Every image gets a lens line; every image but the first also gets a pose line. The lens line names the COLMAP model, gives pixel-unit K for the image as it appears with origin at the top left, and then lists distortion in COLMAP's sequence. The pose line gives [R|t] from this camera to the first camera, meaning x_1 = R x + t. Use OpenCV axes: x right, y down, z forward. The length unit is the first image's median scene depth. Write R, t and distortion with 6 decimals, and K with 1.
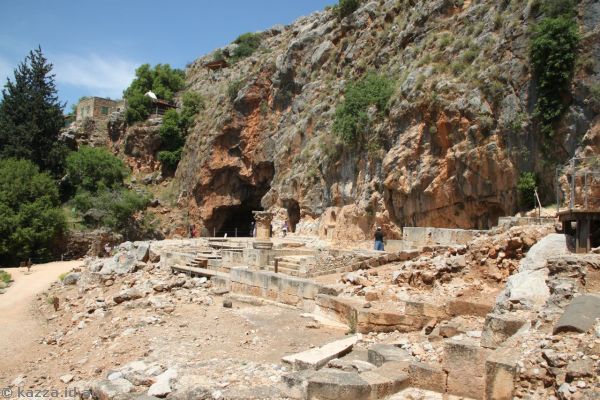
lens RADIAL K [[500.8, 0, 299.0], [0, 500.8, 208.4], [0, 0, 1]] dist [-0.095916, 0.007469]
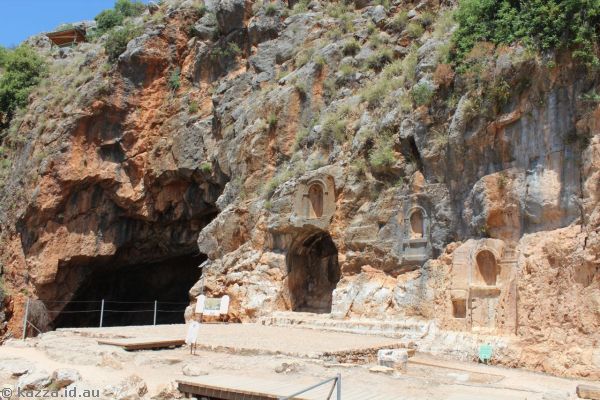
lens RADIAL K [[499.7, 0, 300.0], [0, 499.7, 200.0], [0, 0, 1]] dist [-0.171228, 0.168380]
pose [[0.934096, 0.058343, 0.352222, -0.123656], [-0.001117, 0.987030, -0.160532, 0.017936], [-0.357020, 0.149559, 0.922046, 0.476926]]
